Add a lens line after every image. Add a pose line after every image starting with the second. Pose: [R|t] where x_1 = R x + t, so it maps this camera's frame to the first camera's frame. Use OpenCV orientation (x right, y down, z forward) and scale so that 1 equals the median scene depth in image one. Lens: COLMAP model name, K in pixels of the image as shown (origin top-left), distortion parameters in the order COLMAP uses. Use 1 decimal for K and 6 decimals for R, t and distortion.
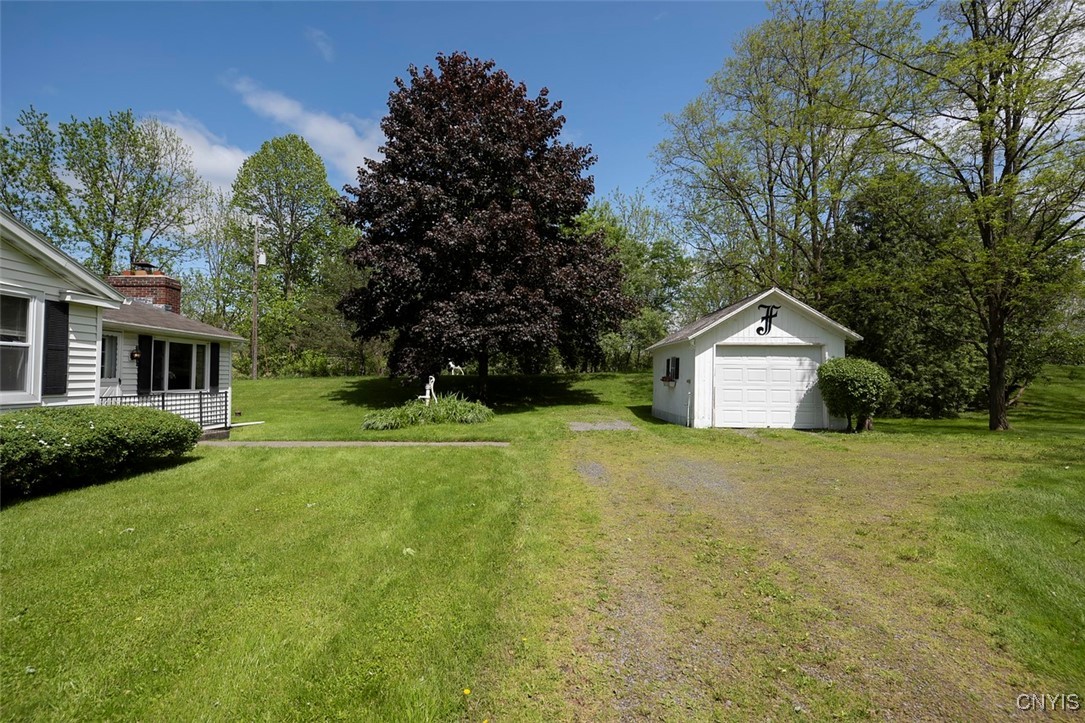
lens RADIAL K [[508.8, 0, 547.1], [0, 508.8, 362.2], [0, 0, 1]] dist [0.004580, 0.000213]
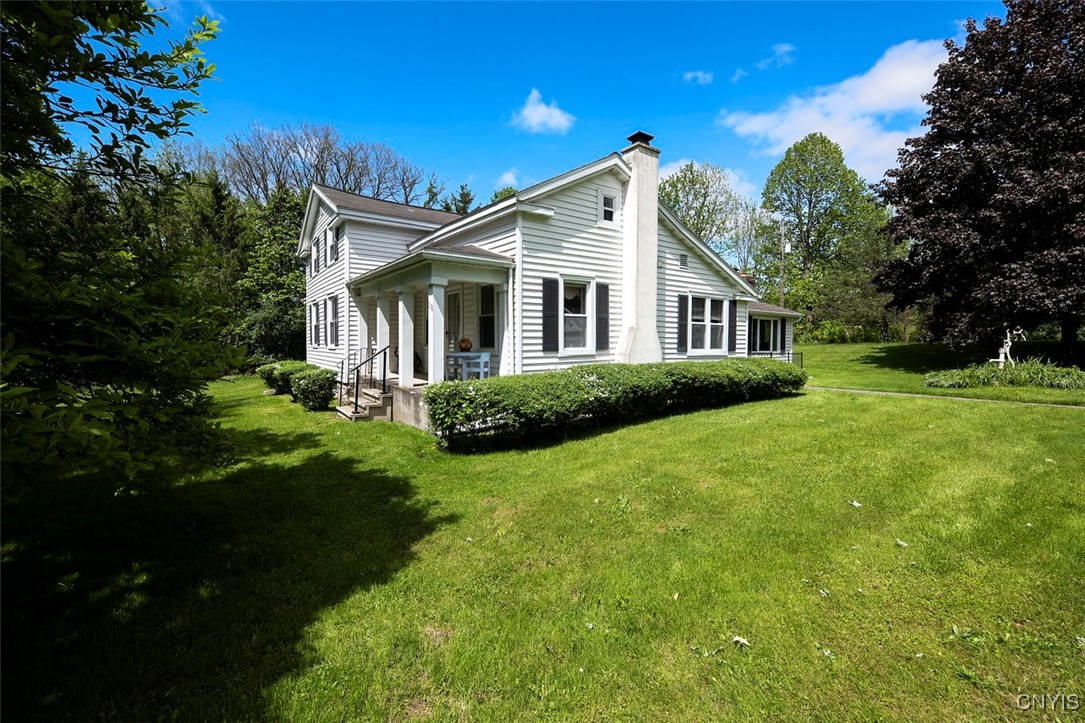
lens RADIAL K [[446.0, 0, 537.8], [0, 446.0, 358.0], [0, 0, 1]] dist [0.000582, -0.001548]
pose [[0.568306, 0.022421, -0.822512, -0.024544], [0.024935, 0.998700, 0.044453, -0.000405], [0.822440, -0.045772, 0.567008, -0.275006]]
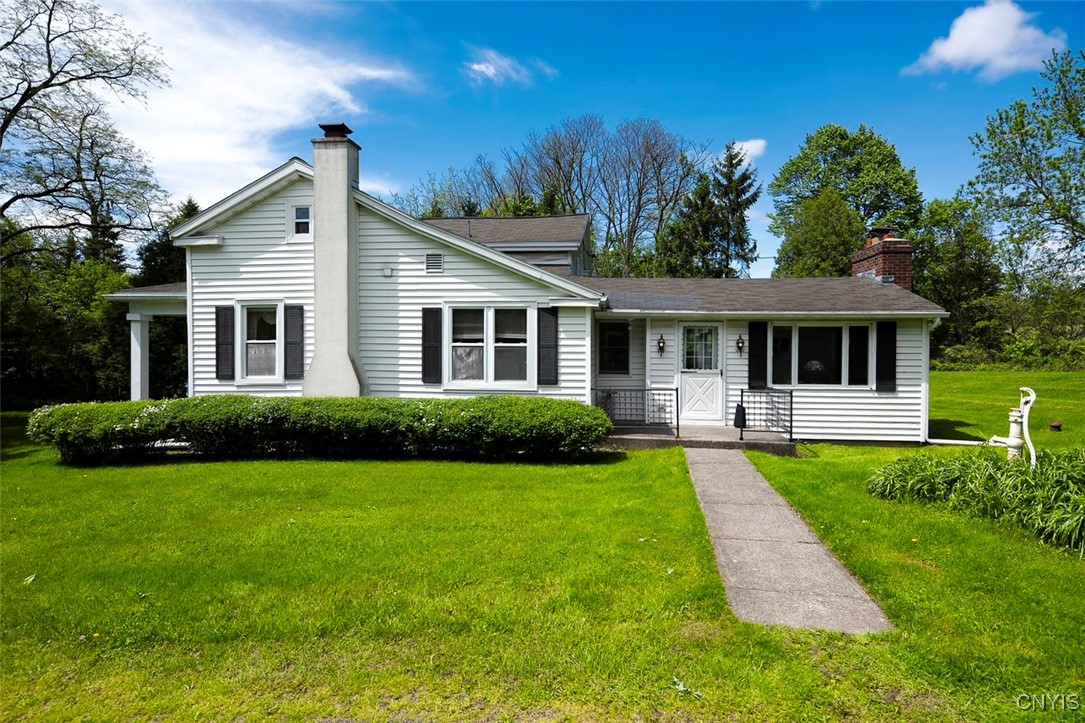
lens RADIAL K [[571.4, 0, 570.3], [0, 571.4, 359.6], [0, 0, 1]] dist [0.015507, 0.000312]
pose [[-0.109653, 0.014633, -0.993862, 0.216094], [0.025829, 0.999596, 0.011868, -0.006000], [0.993634, -0.024369, -0.109987, 0.686419]]
